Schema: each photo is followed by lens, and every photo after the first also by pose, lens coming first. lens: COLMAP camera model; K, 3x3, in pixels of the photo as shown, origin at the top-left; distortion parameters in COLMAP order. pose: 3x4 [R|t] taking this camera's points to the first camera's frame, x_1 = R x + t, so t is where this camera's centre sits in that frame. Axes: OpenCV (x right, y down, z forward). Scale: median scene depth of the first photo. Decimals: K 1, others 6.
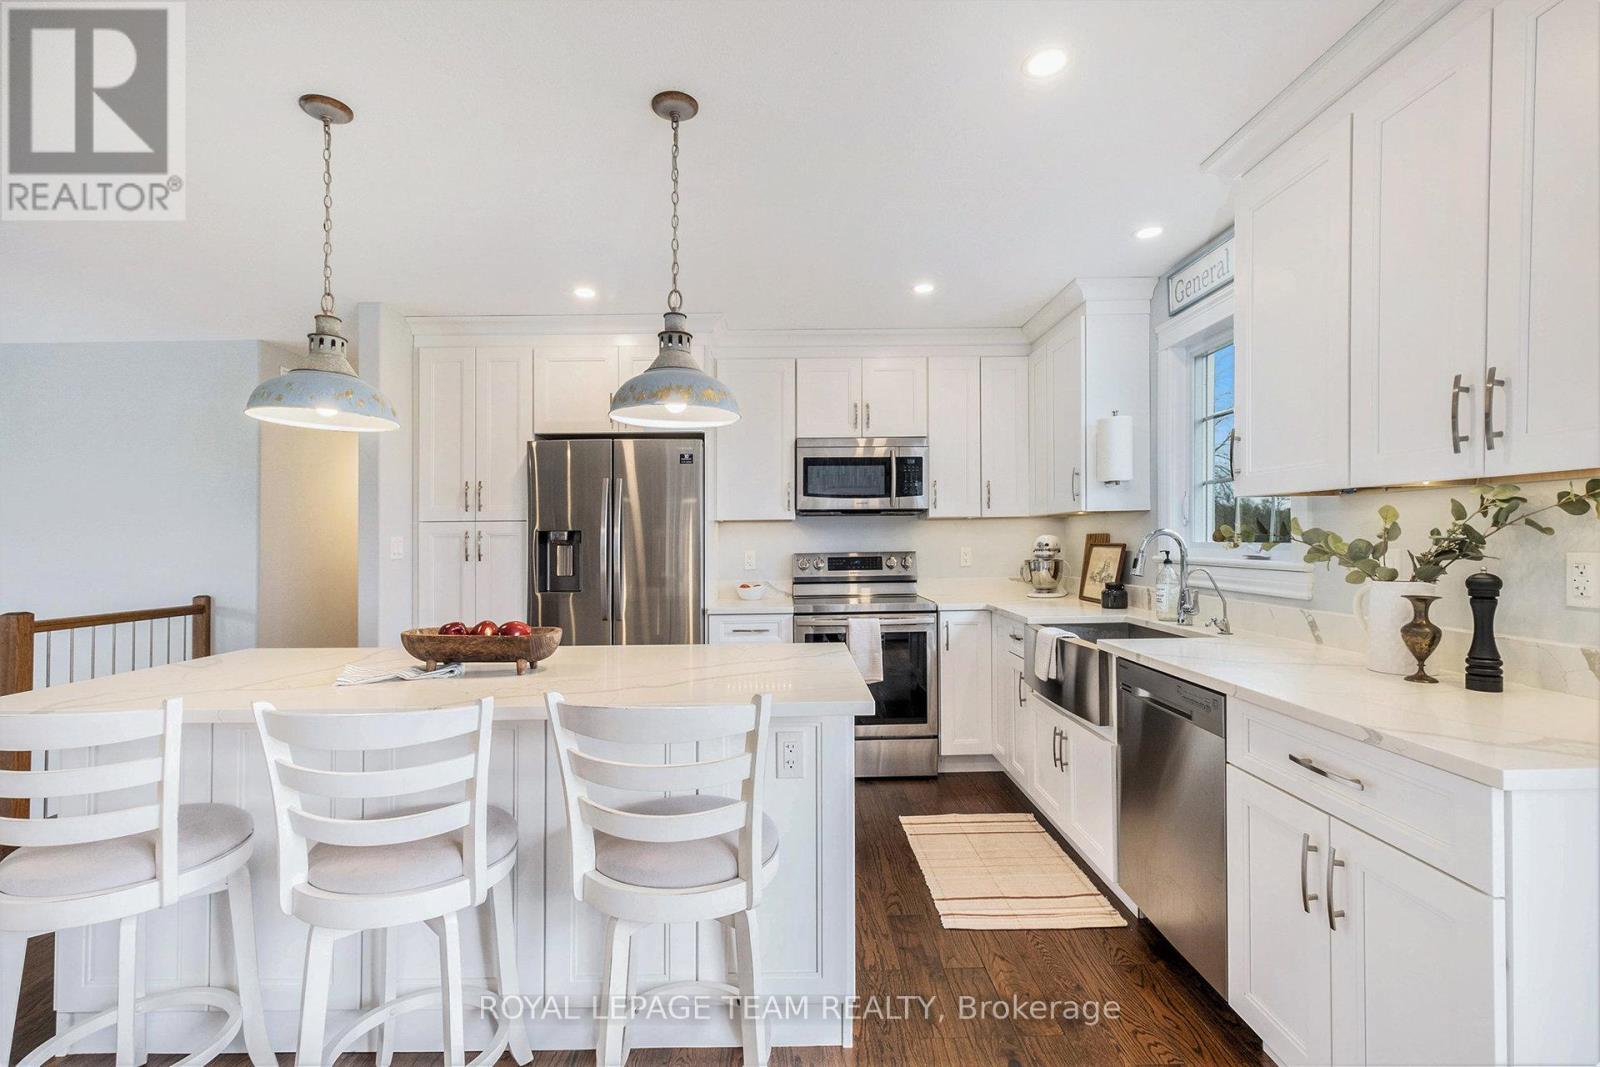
lens RADIAL K [[735.0, 0, 804.7], [0, 735.0, 539.0], [0, 0, 1]] dist [0.000839, -0.000649]
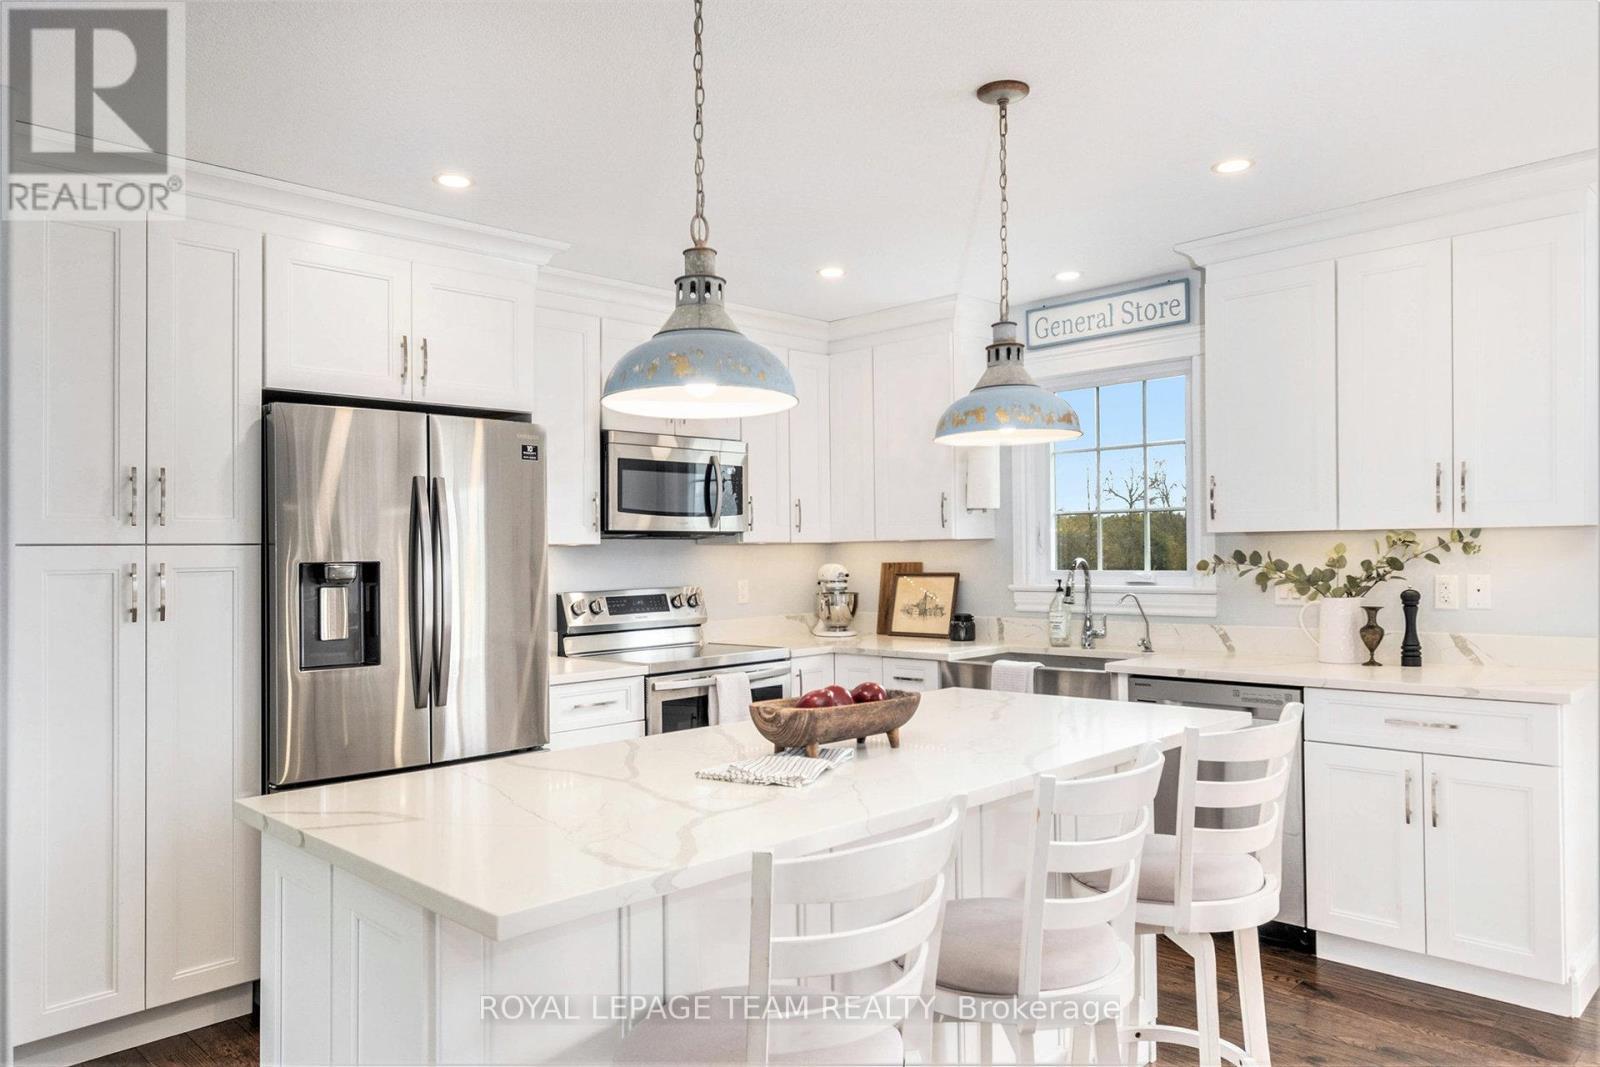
lens RADIAL K [[1117.5, 0, 818.5], [0, 1117.5, 548.3], [0, 0, 1]] dist [0.006110, 0.000884]
pose [[0.702273, 0.004883, 0.711891, -0.760372], [0.007229, 0.999876, -0.013990, -0.007008], [-0.711871, 0.014971, 0.702151, 0.116909]]
